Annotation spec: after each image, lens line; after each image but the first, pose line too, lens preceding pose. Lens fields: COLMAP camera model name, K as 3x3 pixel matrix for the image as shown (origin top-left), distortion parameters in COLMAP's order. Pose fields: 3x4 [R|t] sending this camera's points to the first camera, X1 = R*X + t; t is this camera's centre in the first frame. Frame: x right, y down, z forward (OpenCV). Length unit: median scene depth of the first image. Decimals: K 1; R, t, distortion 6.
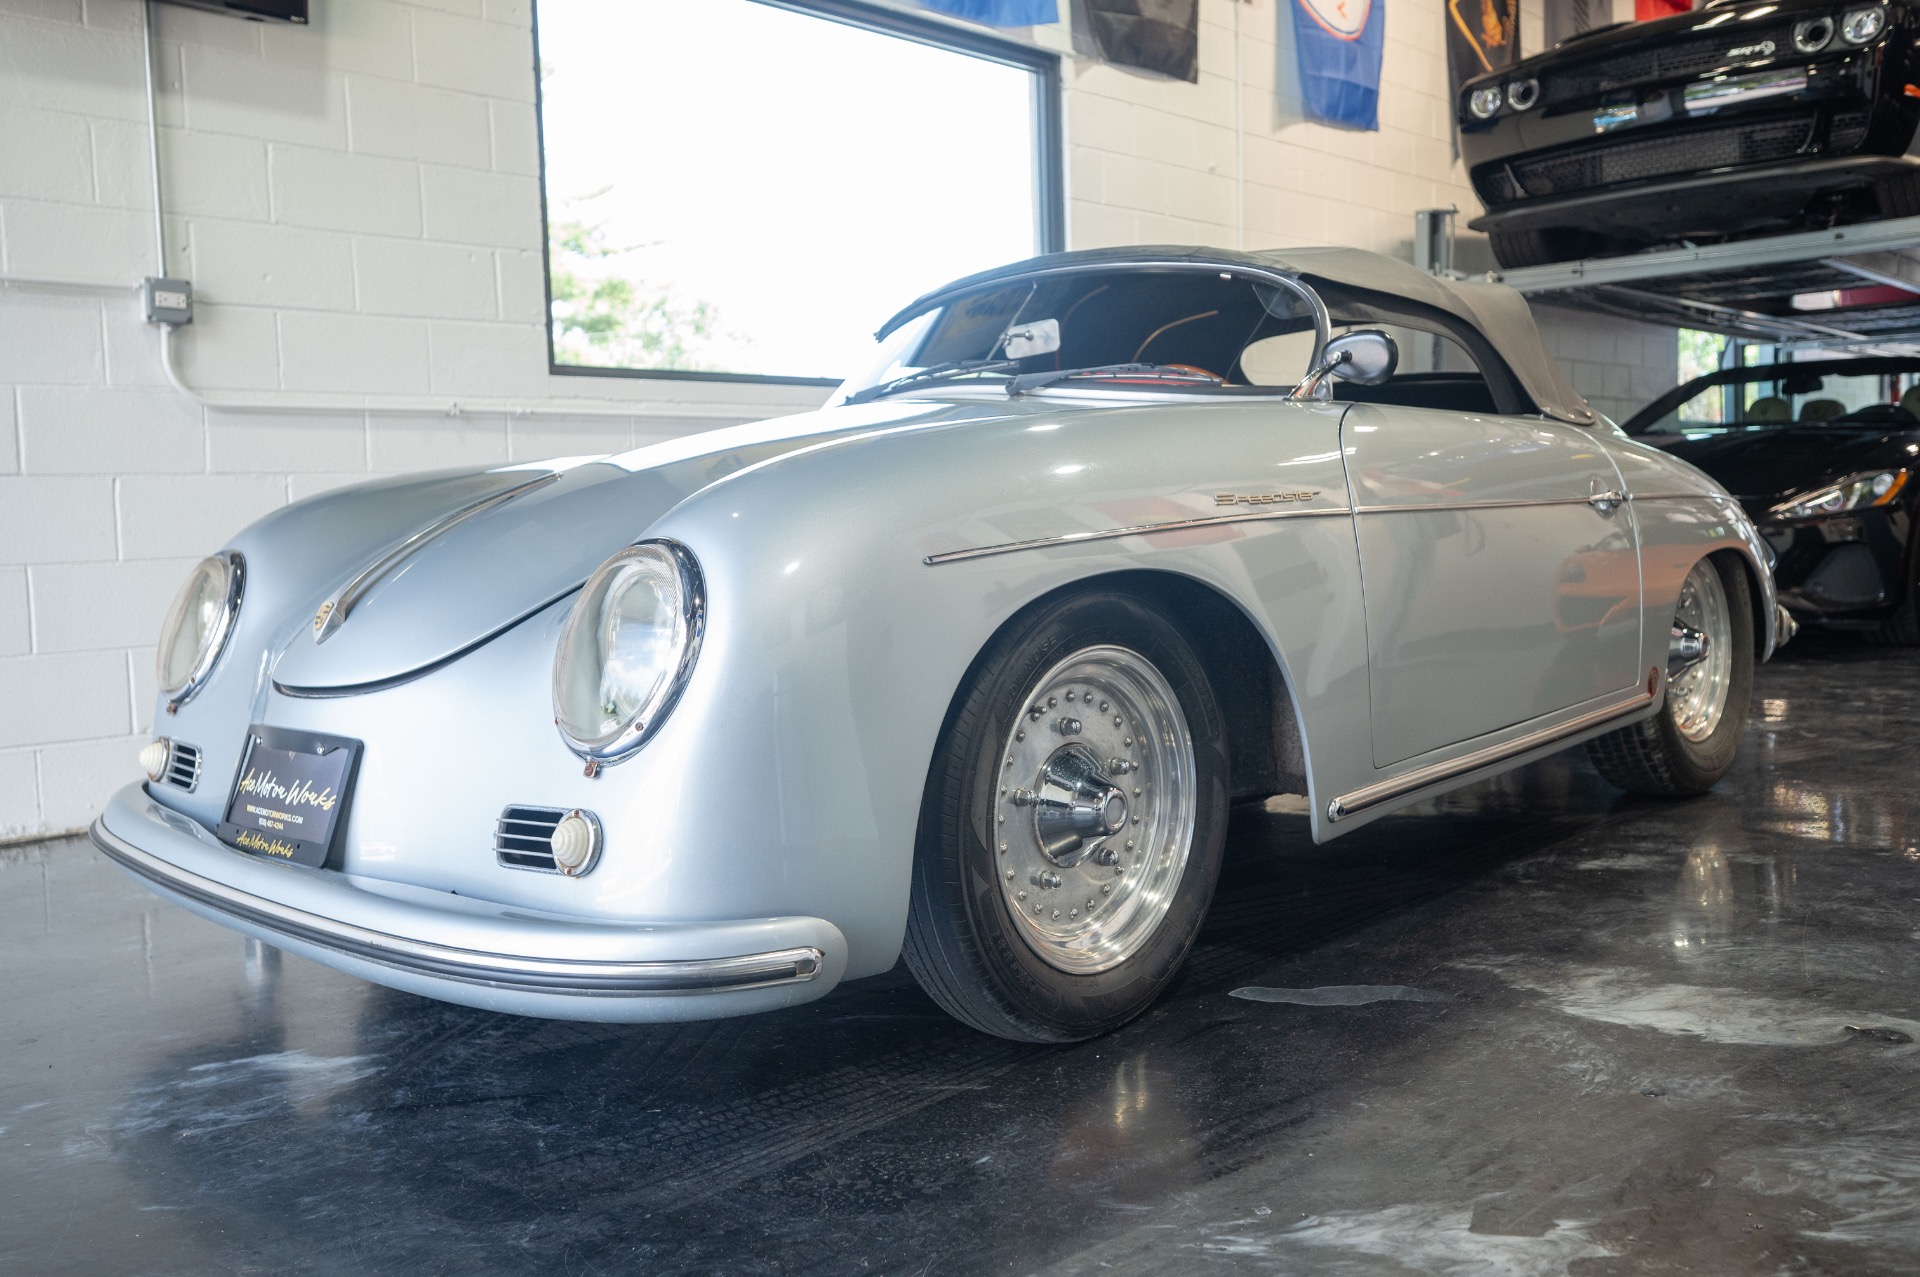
lens RADIAL K [[1669.8, 0, 955.0], [0, 1669.8, 636.4], [0, 0, 1]] dist [0.000421, -0.000505]
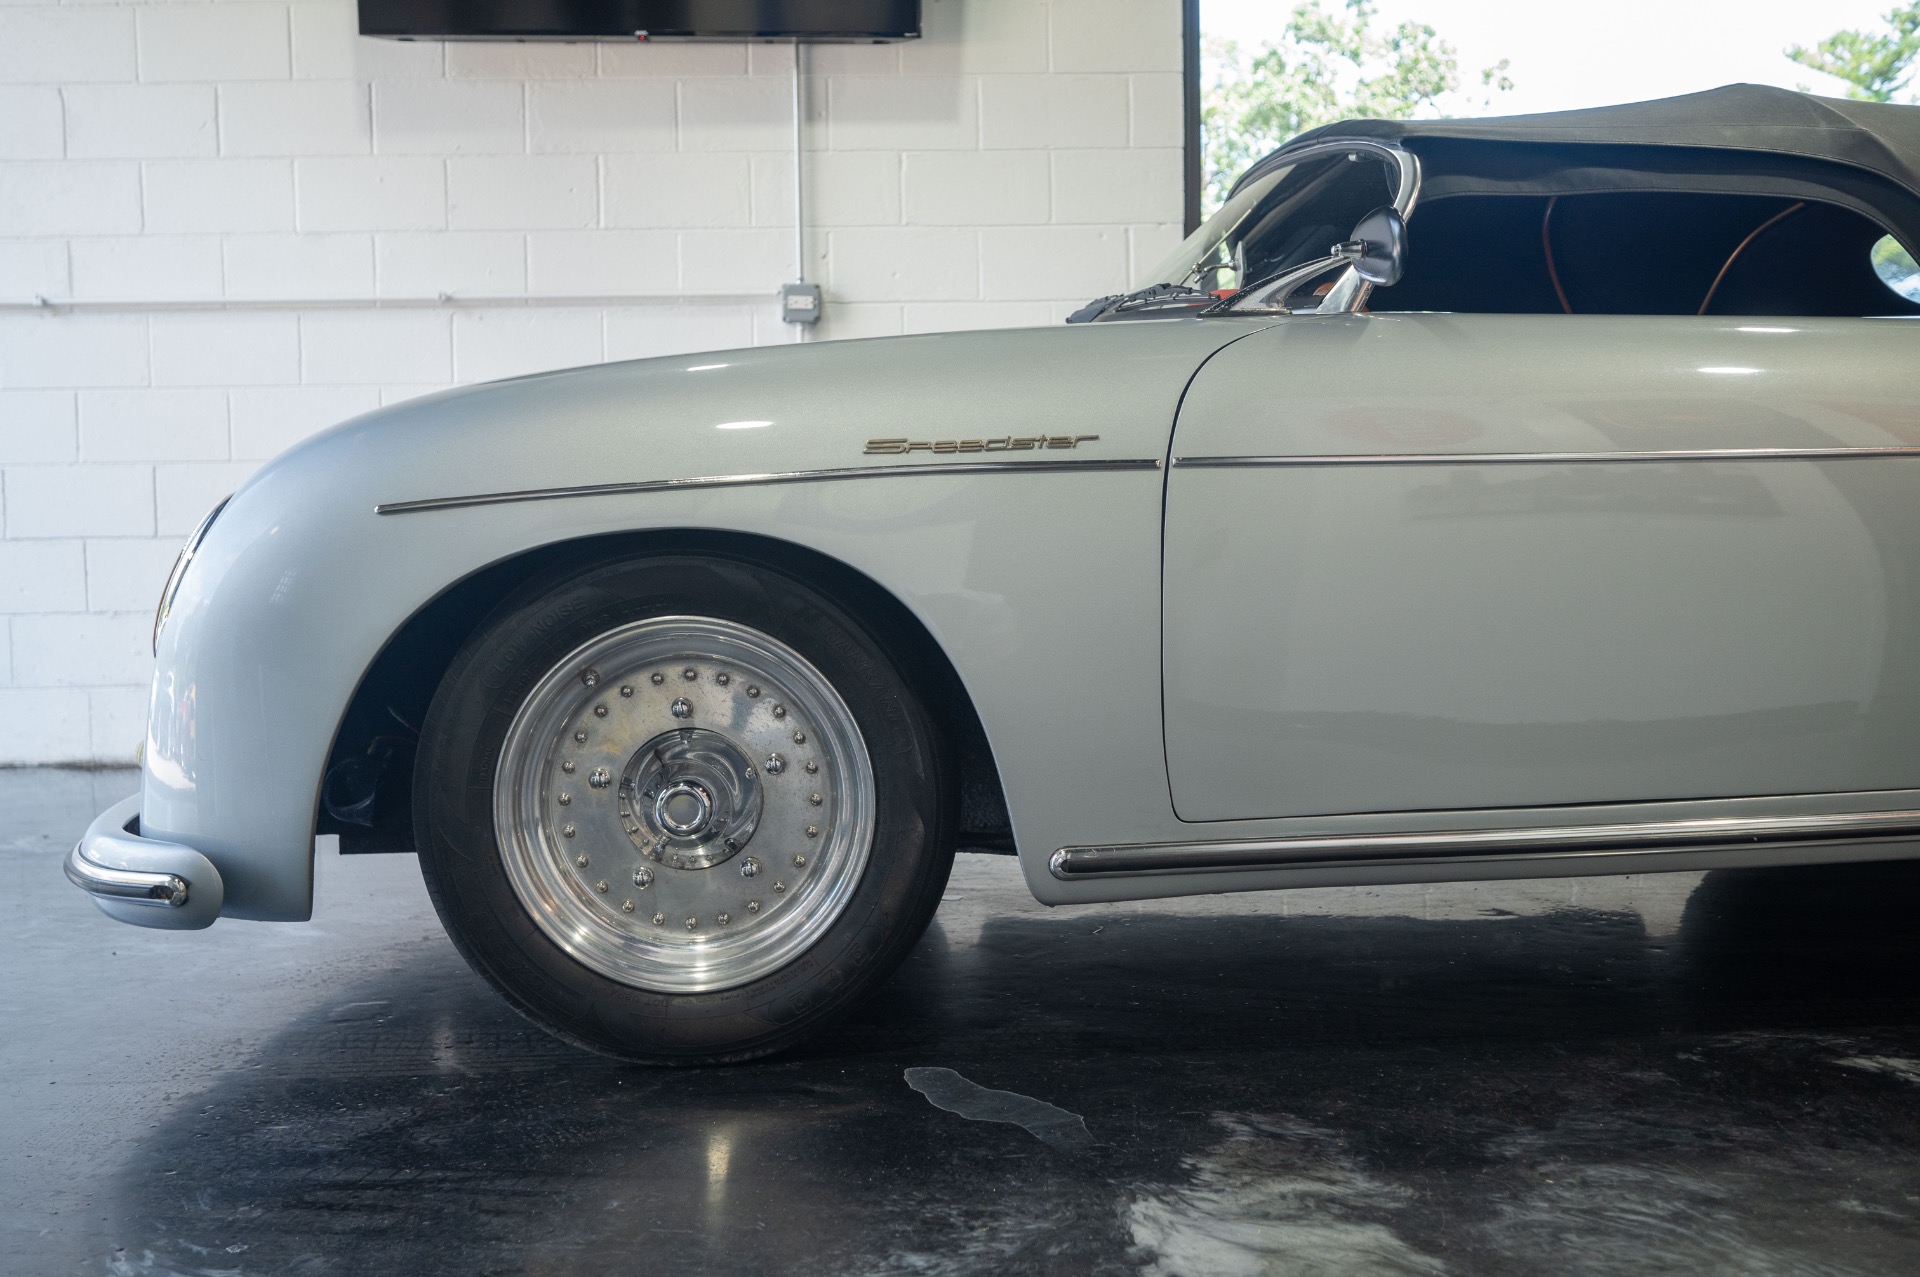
lens RADIAL K [[1669.8, 0, 956.6], [0, 1669.8, 640.4], [0, 0, 1]] dist [0.000421, -0.000505]
pose [[0.707448, 0.063066, -0.703946, 0.694867], [-0.060871, 0.997747, 0.028213, -0.012955], [0.704139, 0.022891, 0.709693, 0.426186]]
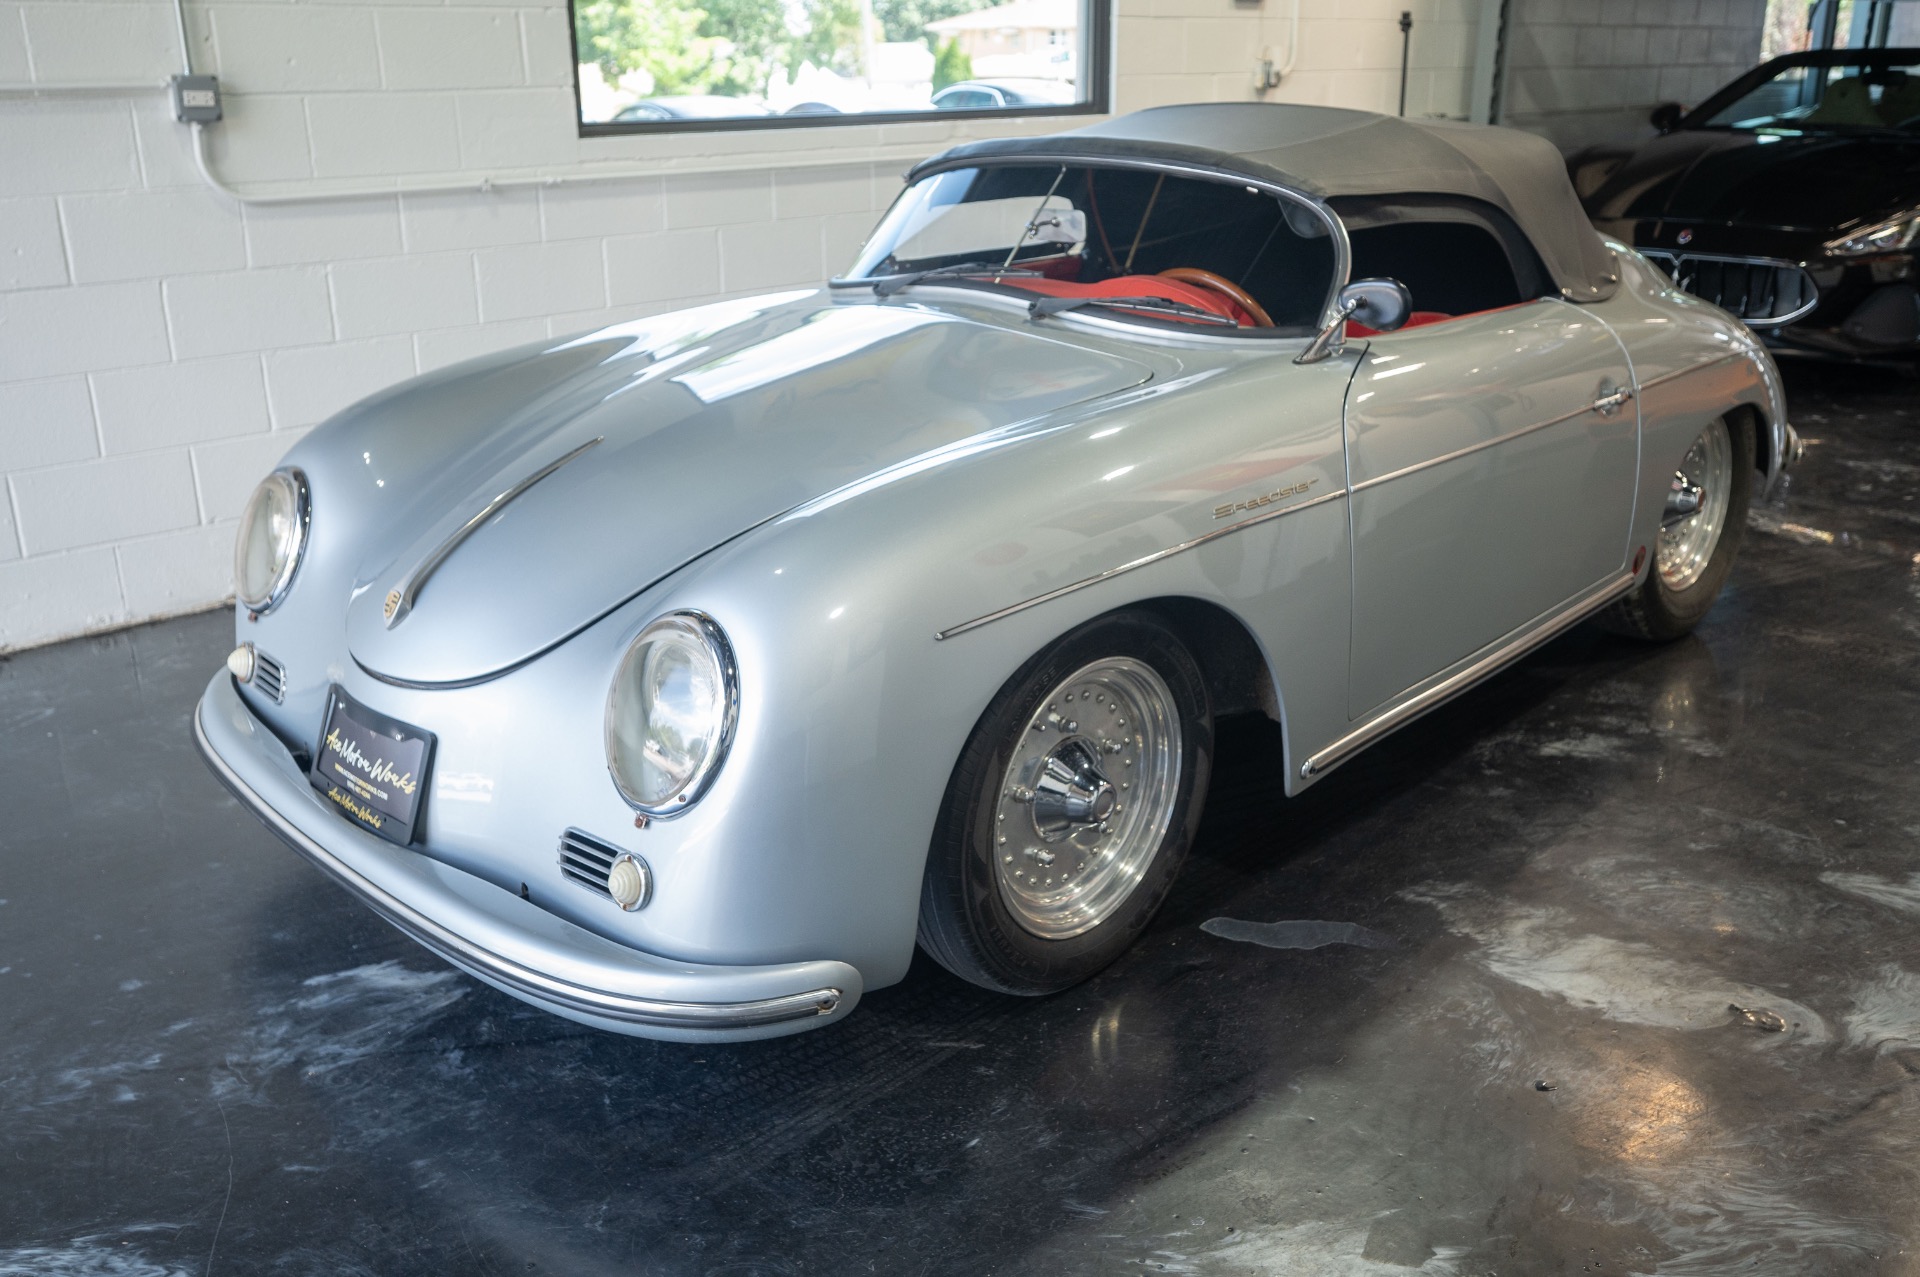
lens RADIAL K [[1669.8, 0, 951.9], [0, 1669.8, 640.5], [0, 0, 1]] dist [0.000421, -0.000505]
pose [[0.999420, 0.028441, -0.018728, 0.010013], [-0.022624, 0.965593, 0.259071, -0.253757], [0.025452, -0.258497, 0.965677, -0.051712]]
